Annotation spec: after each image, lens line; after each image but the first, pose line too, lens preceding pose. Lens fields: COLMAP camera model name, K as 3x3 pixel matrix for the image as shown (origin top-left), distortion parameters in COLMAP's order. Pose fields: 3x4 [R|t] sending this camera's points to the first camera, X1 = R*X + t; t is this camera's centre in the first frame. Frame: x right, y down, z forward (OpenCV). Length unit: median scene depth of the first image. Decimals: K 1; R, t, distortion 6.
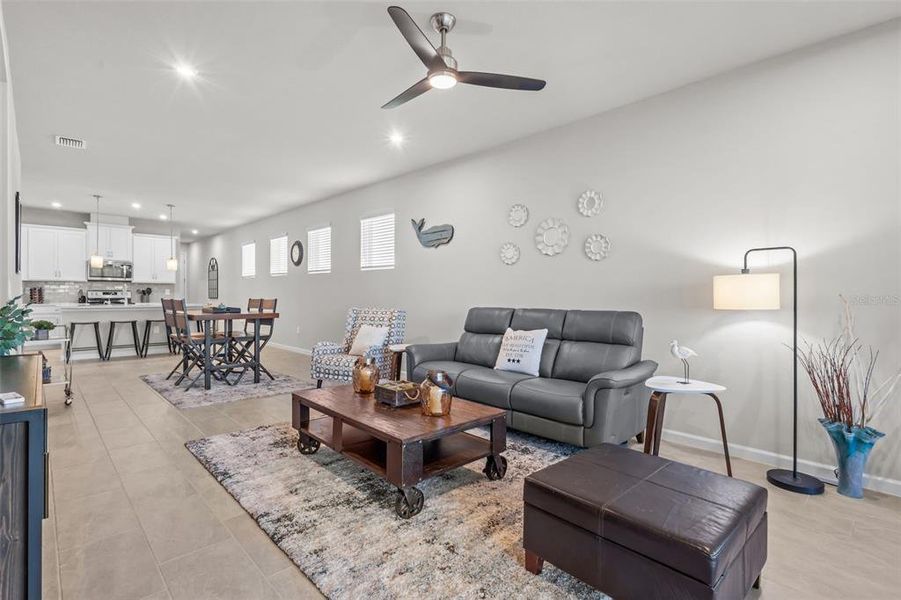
lens RADIAL K [[418.1, 0, 444.0], [0, 418.1, 297.0], [0, 0, 1]] dist [0.002618, -0.000079]
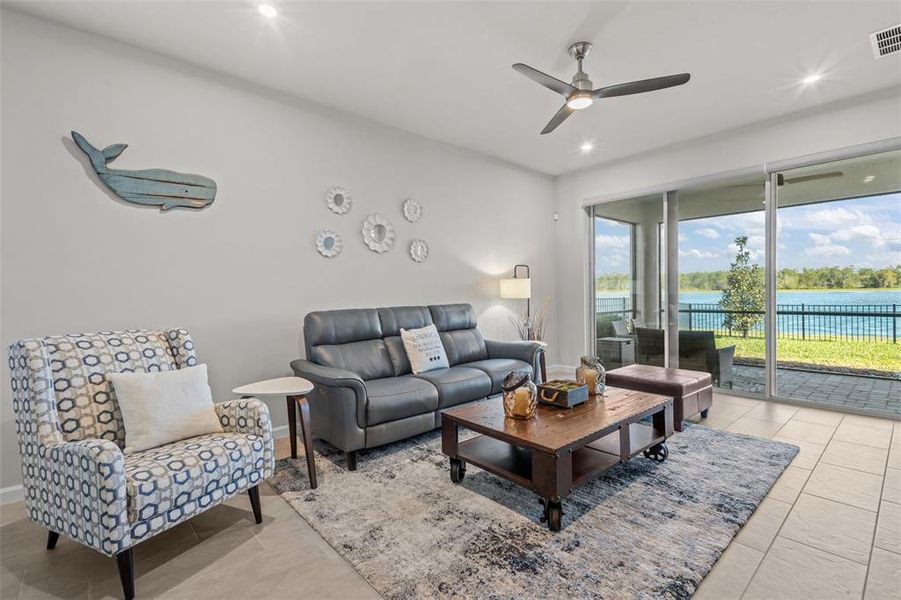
lens RADIAL K [[418.1, 0, 444.0], [0, 418.1, 297.0], [0, 0, 1]] dist [0.002618, -0.000079]
pose [[0.045543, -0.013398, 0.998873, -0.323459], [0.029868, 0.999481, 0.012045, -0.001546], [-0.998516, 0.029286, 0.045920, 0.369893]]
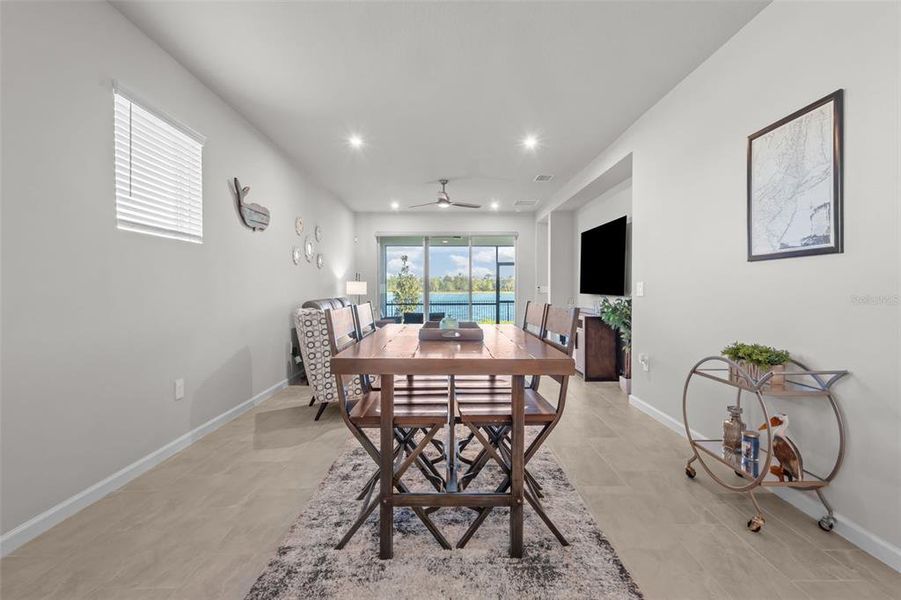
lens RADIAL K [[422.2, 0, 446.9], [0, 422.2, 287.4], [0, 0, 1]] dist [0.001587, 0.000105]
pose [[-0.716926, -0.003986, 0.697138, -0.499512], [0.000929, 0.999977, 0.006672, -0.009471], [-0.697149, 0.005431, -0.716906, 0.784650]]
